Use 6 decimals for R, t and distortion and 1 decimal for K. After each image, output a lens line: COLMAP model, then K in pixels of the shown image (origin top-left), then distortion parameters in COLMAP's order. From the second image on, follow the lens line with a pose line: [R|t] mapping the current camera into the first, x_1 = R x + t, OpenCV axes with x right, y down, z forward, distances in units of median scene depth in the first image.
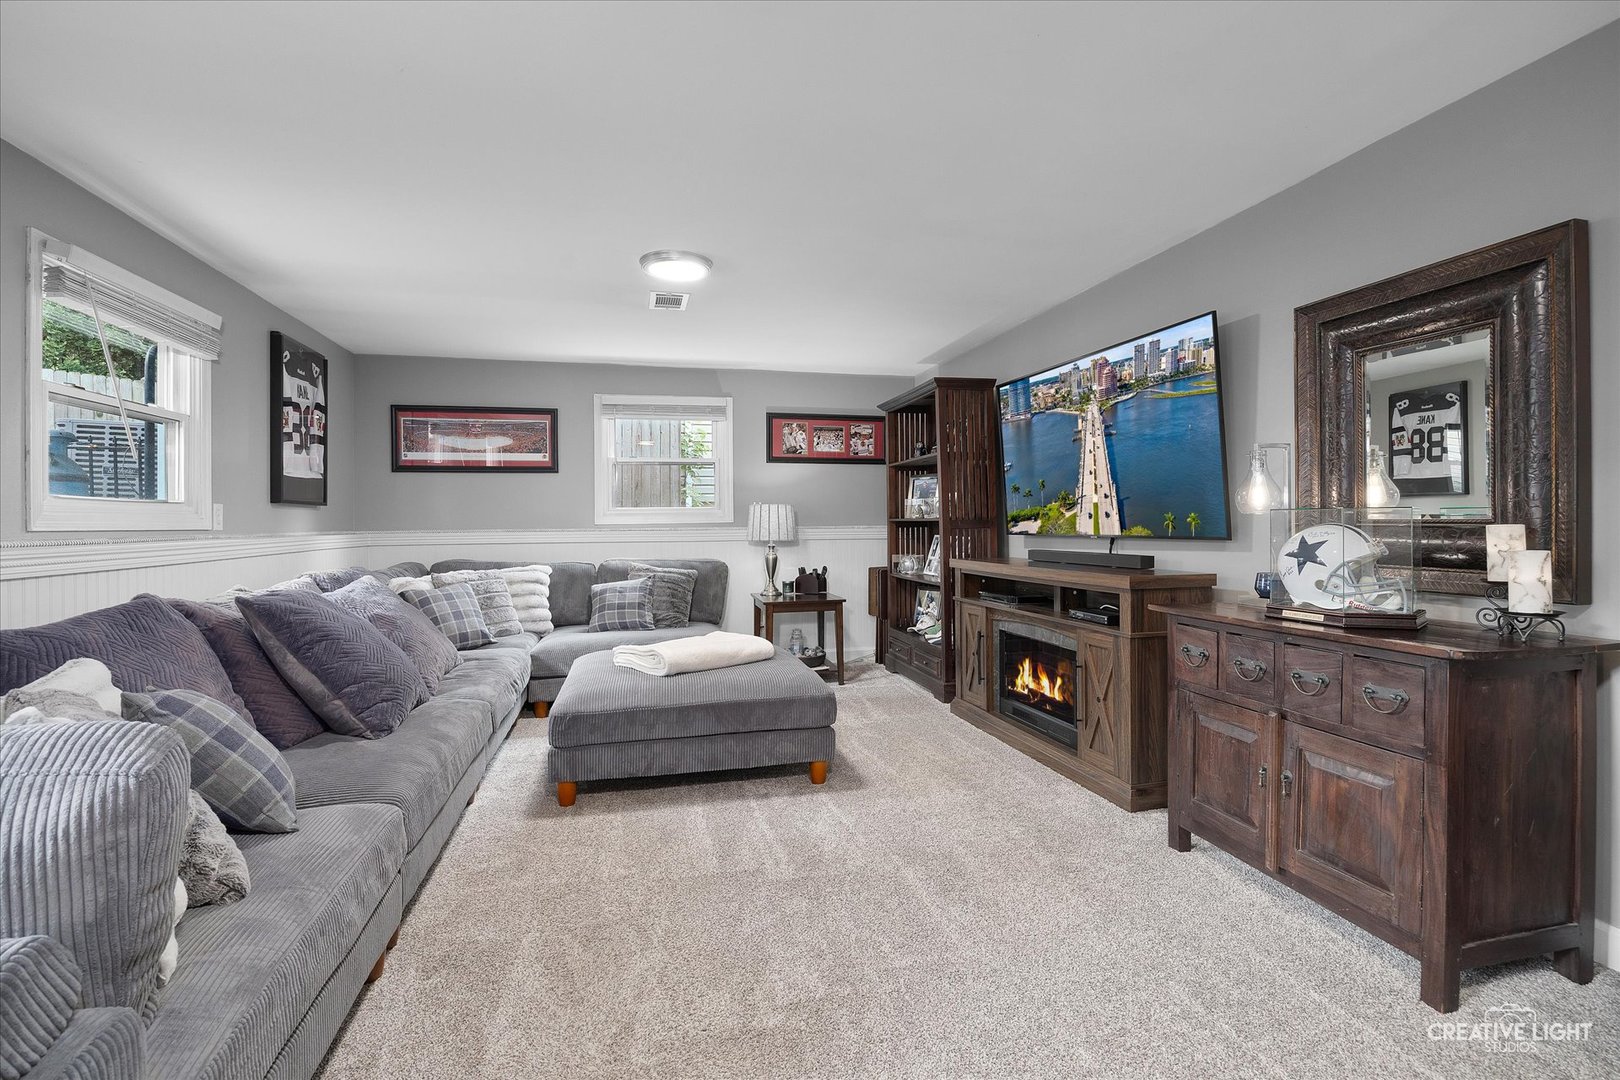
lens RADIAL K [[734.7, 0, 812.3], [0, 734.7, 516.4], [0, 0, 1]] dist [-0.013596, 0.000264]
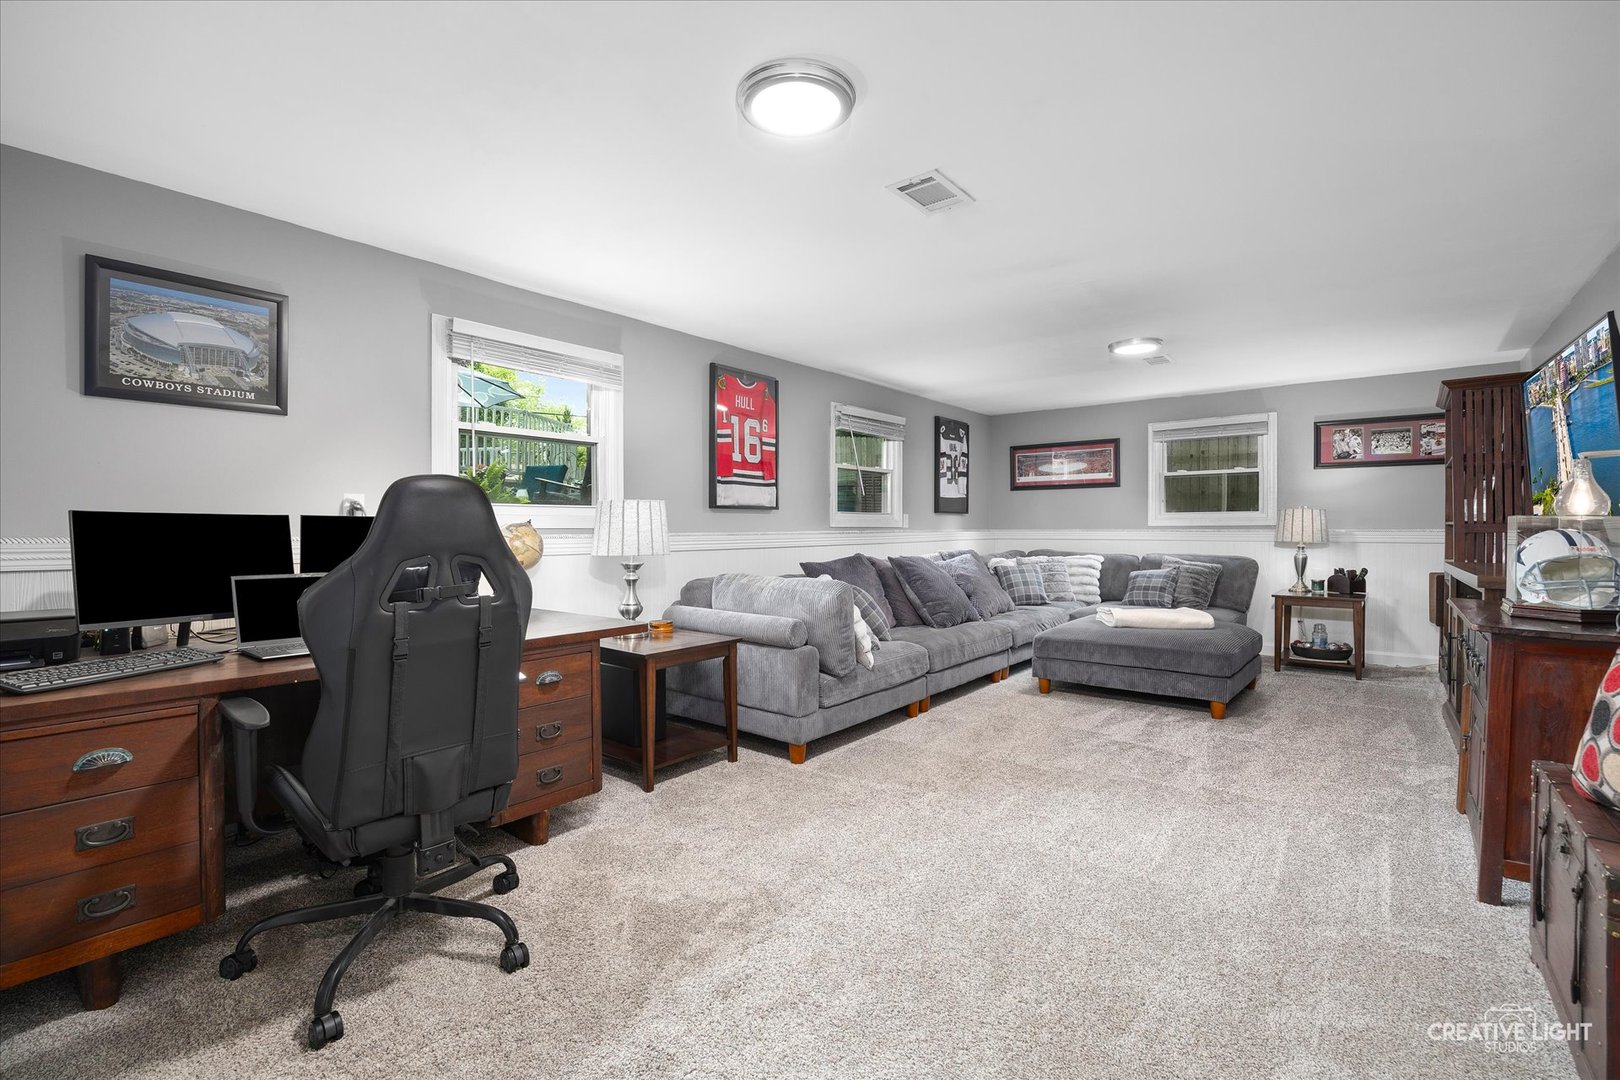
lens RADIAL K [[734.7, 0, 812.3], [0, 734.7, 516.4], [0, 0, 1]] dist [-0.013596, 0.000264]
pose [[0.604188, -0.003814, -0.796832, 0.428670], [0.002827, 0.999993, -0.002643, -0.004826], [0.796837, -0.000656, 0.604194, -0.274407]]
